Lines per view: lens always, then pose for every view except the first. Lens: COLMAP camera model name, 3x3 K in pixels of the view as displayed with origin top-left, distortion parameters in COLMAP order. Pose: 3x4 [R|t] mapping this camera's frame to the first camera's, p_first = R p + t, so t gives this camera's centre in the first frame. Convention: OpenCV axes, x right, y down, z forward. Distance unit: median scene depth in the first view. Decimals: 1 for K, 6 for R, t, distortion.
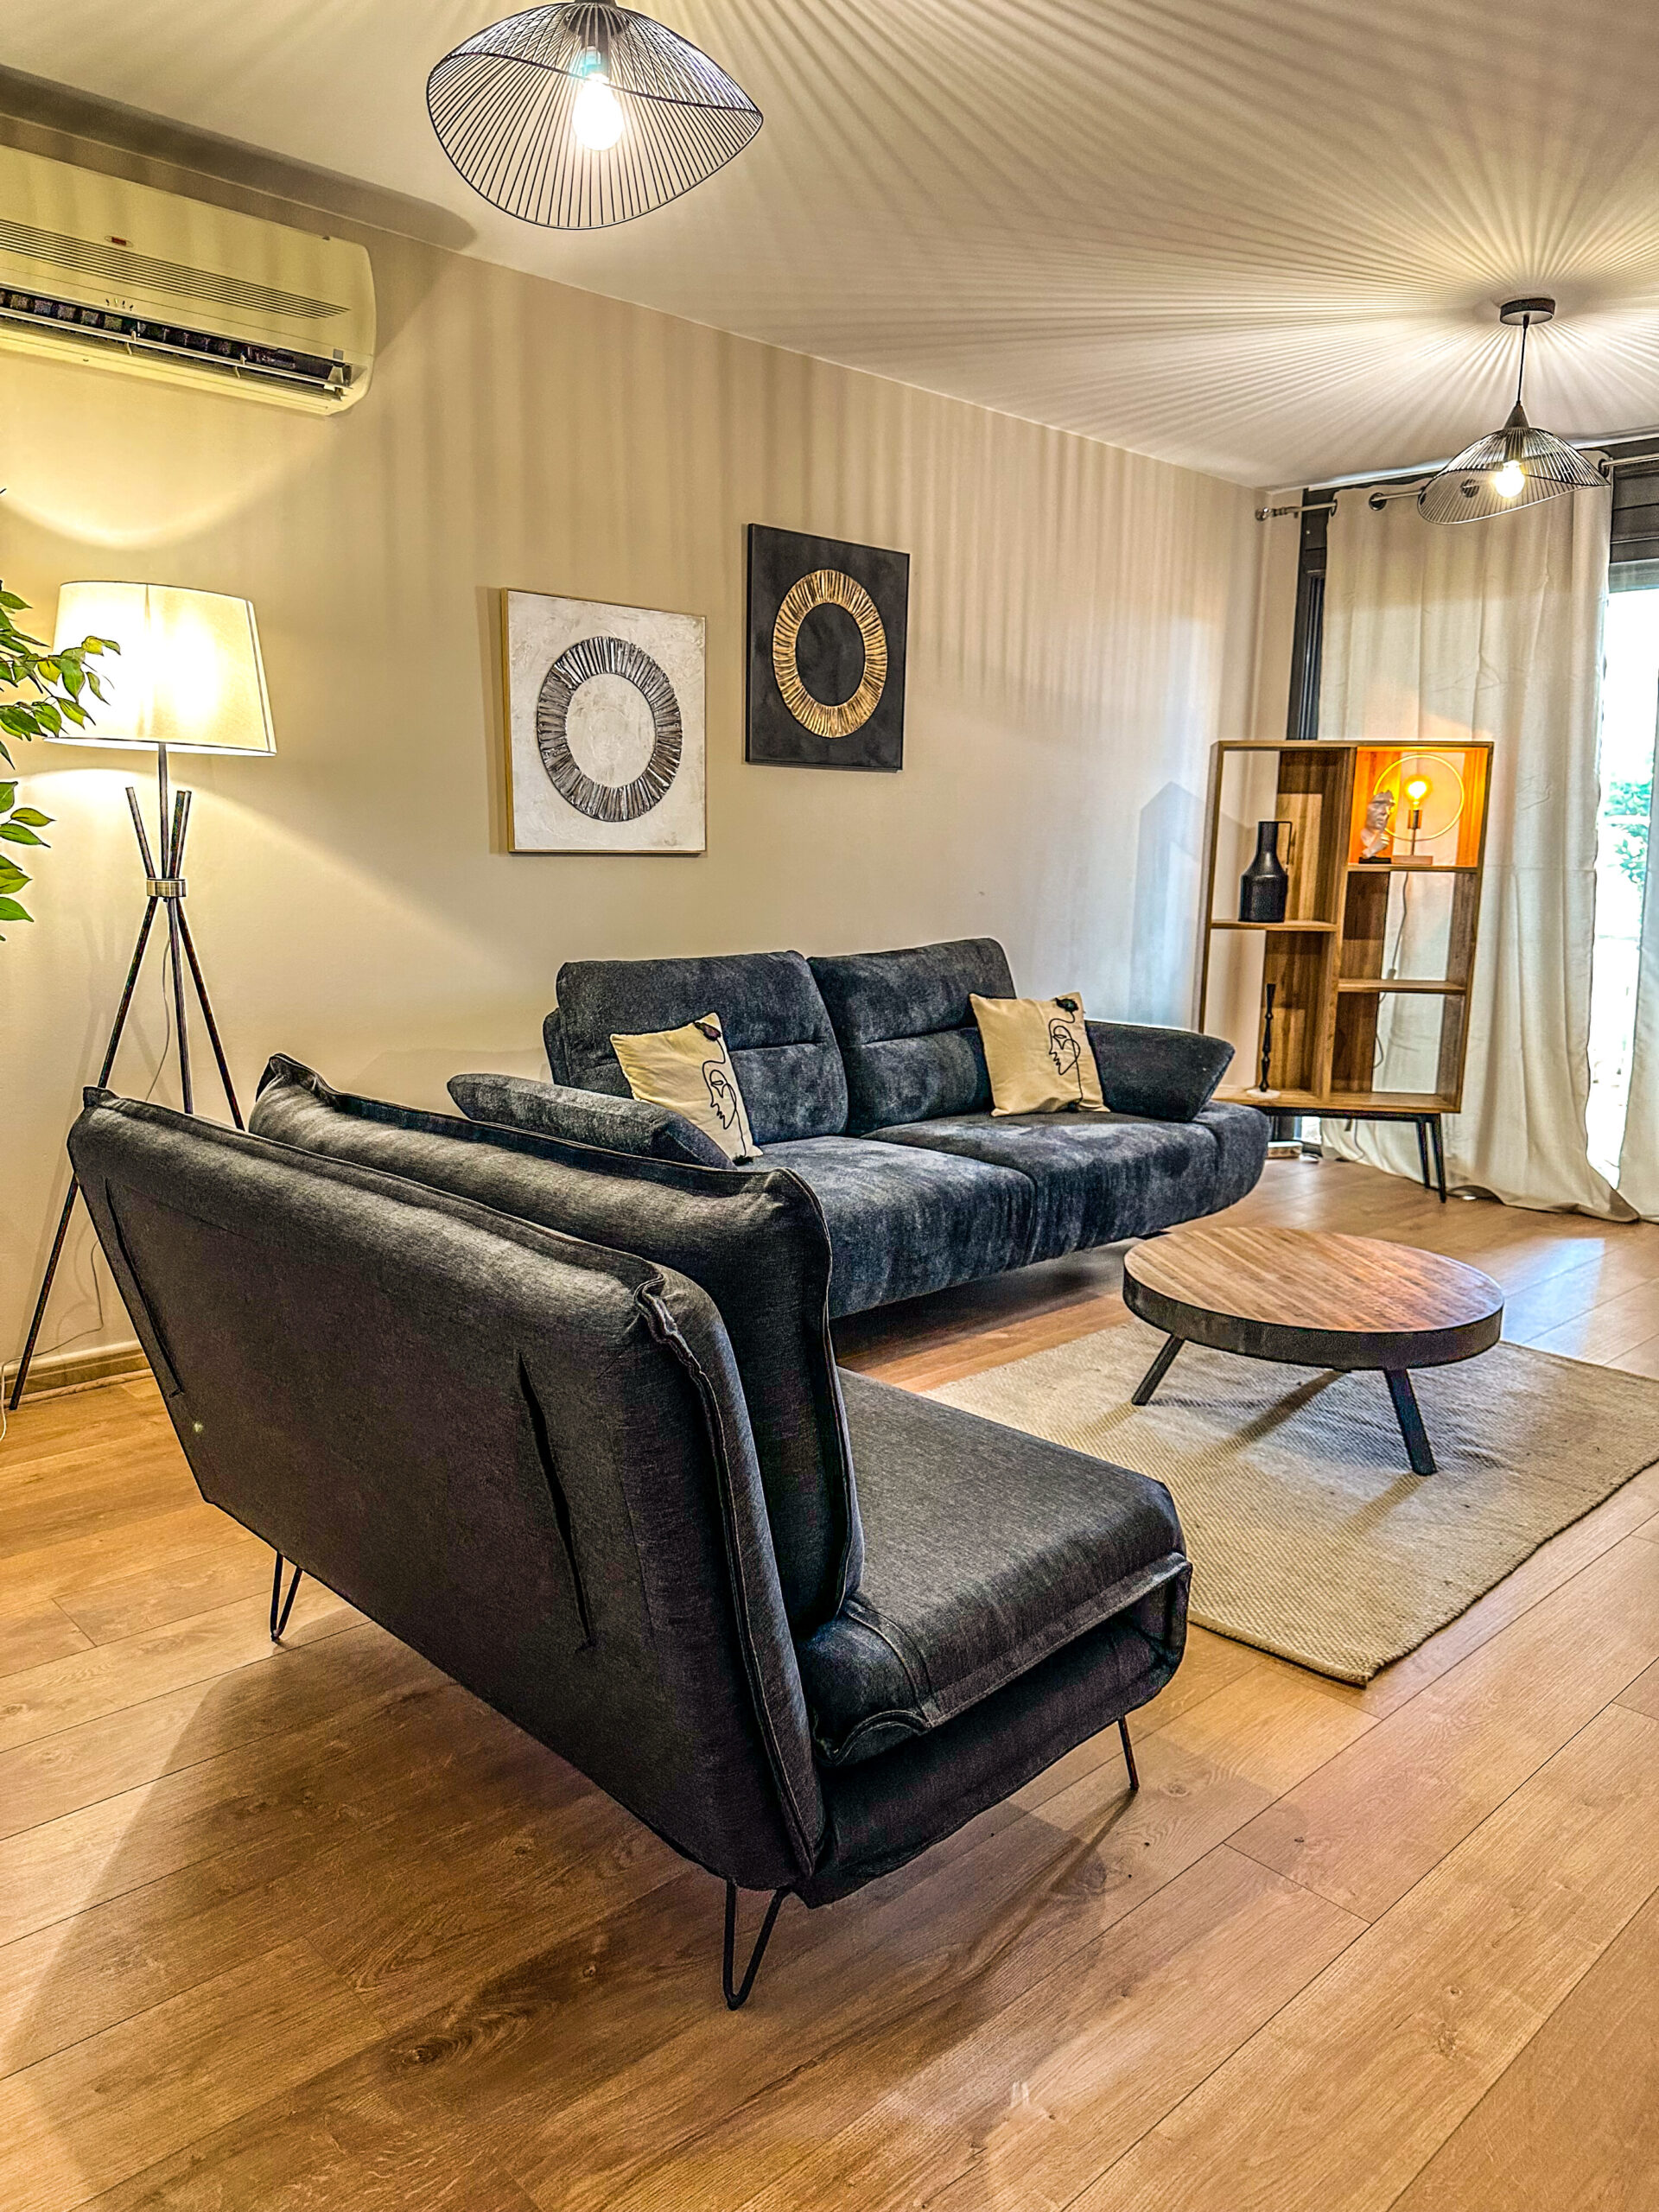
lens RADIAL K [[1575.1, 0, 821.7], [0, 1575.1, 1110.0], [0, 0, 1]] dist [0.054702, -0.083741]
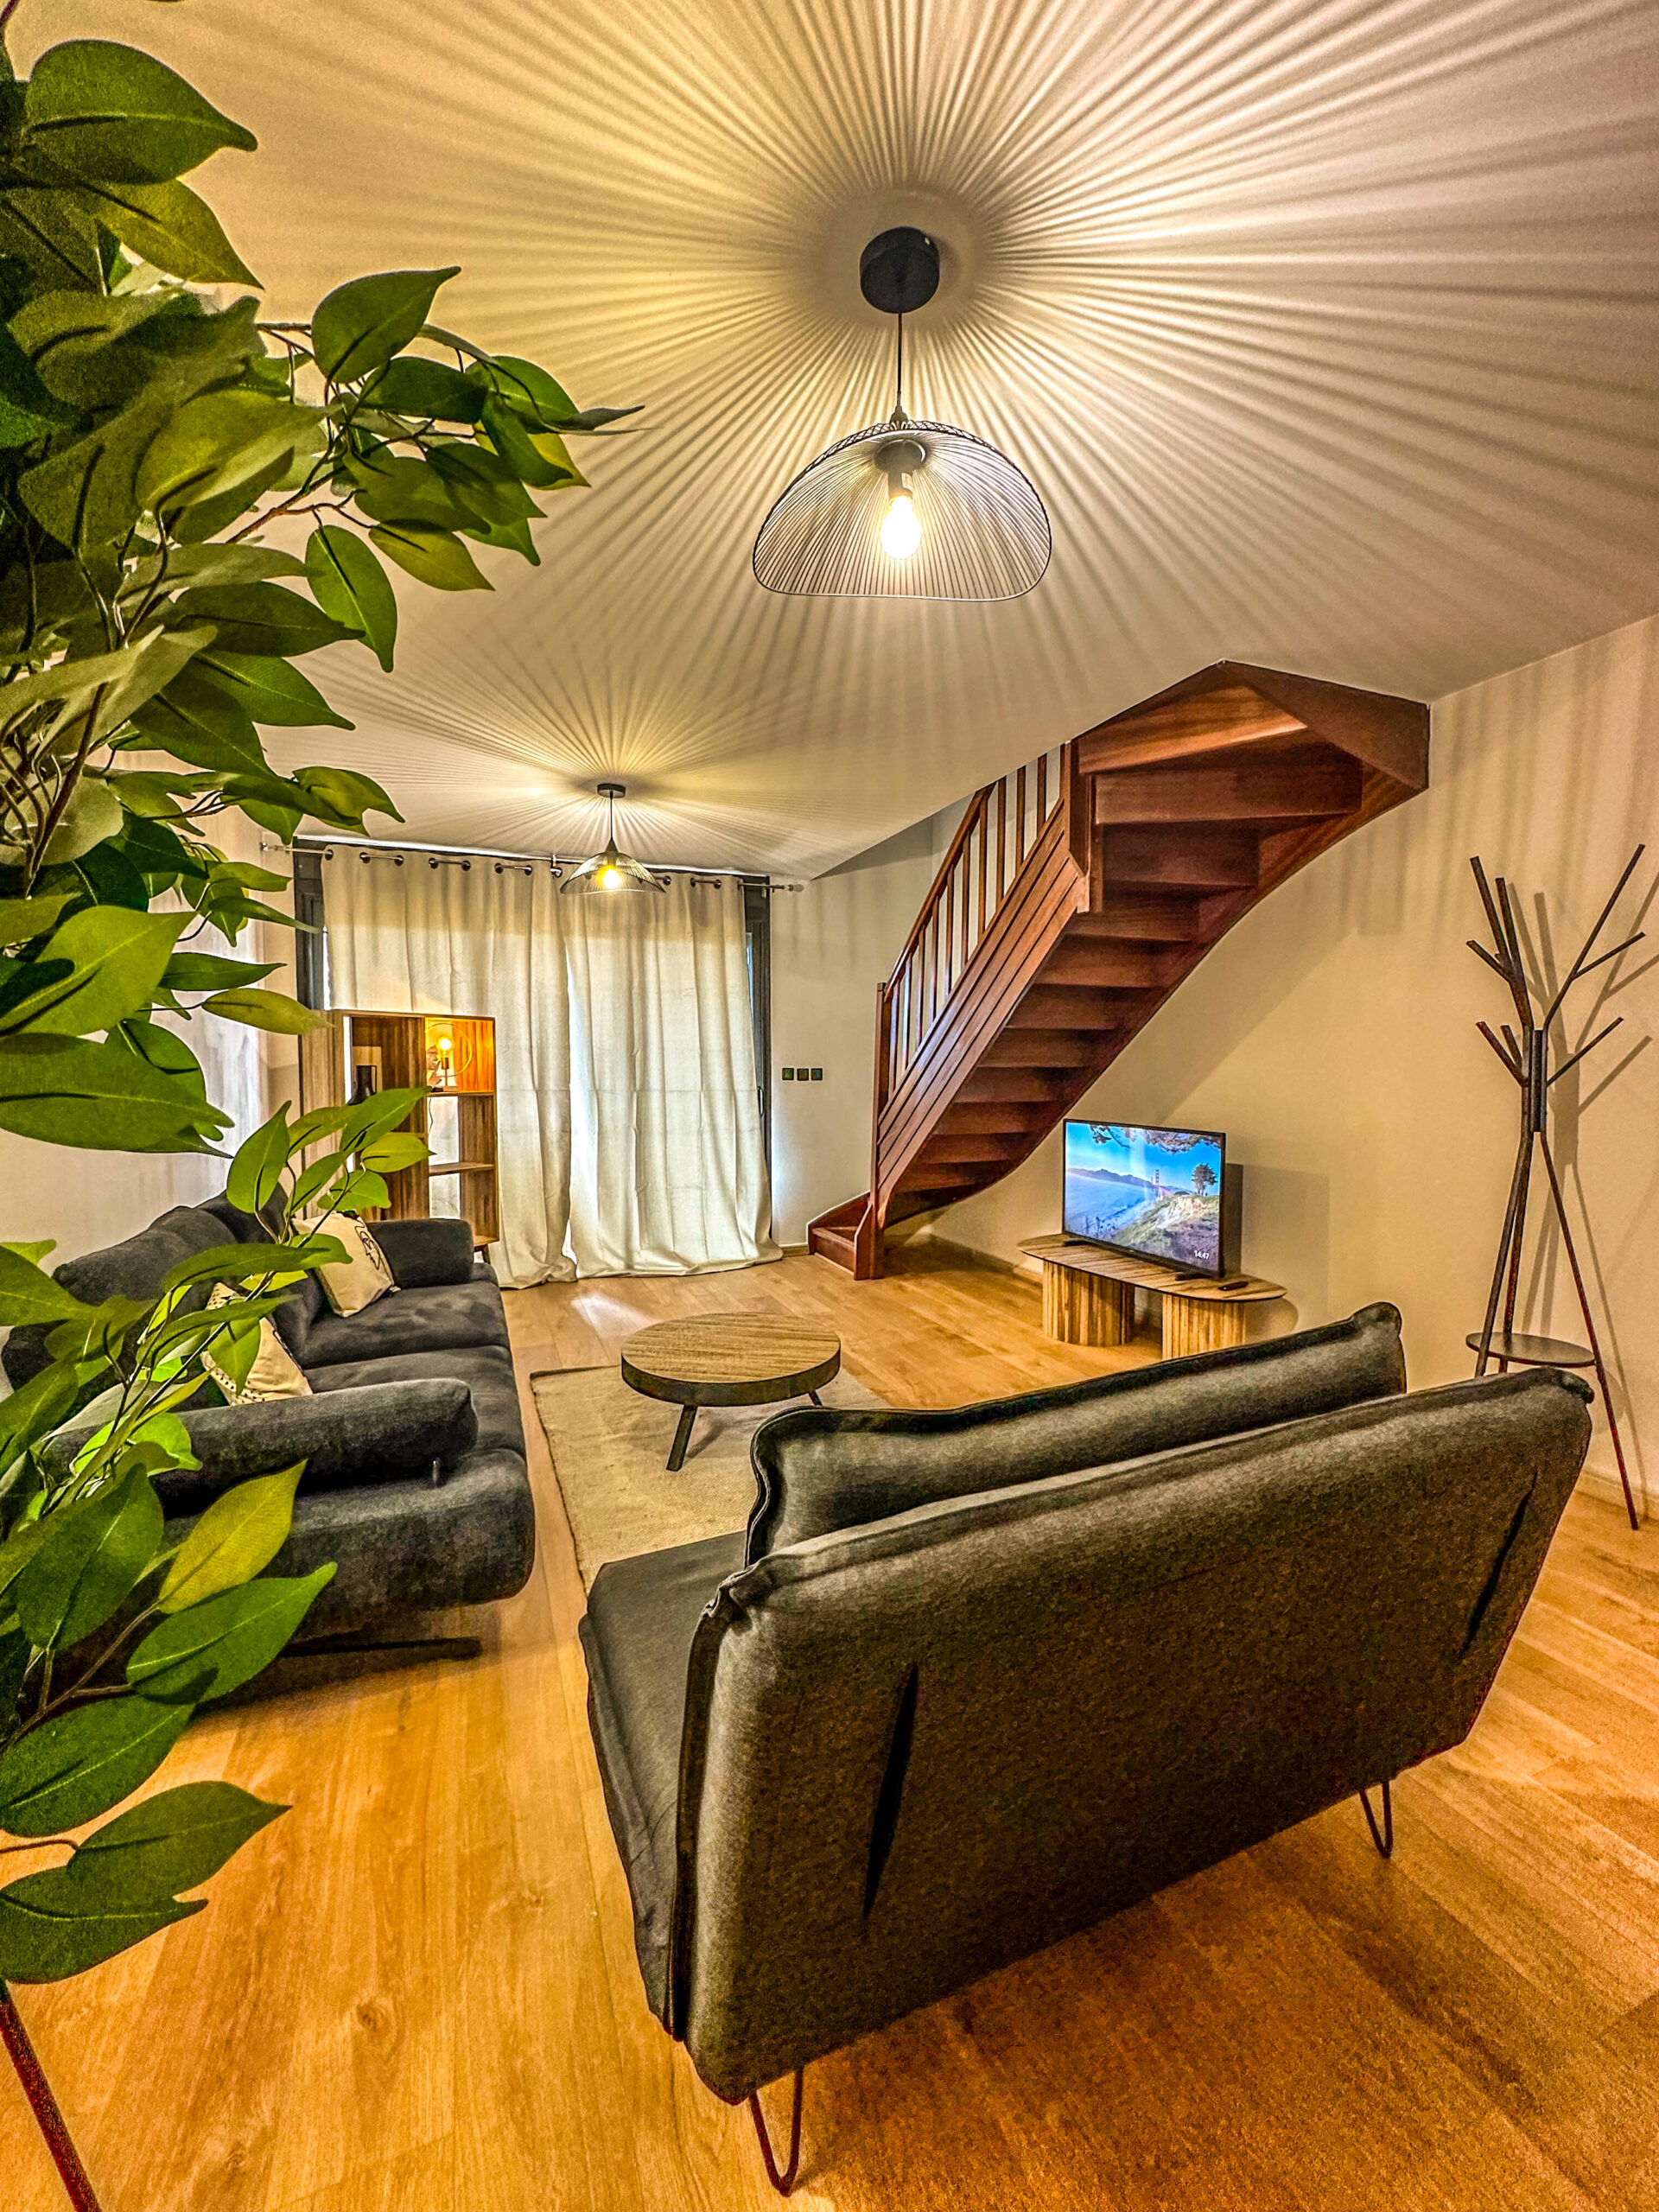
lens RADIAL K [[880.2, 0, 835.2], [0, 880.2, 1112.8], [0, 0, 1]] dist [-0.004527, 0.000637]
pose [[0.361547, -0.066707, 0.929964, -0.298723], [0.167210, 0.985905, 0.005713, -0.073692], [-0.917237, 0.153434, 0.367606, 0.324763]]
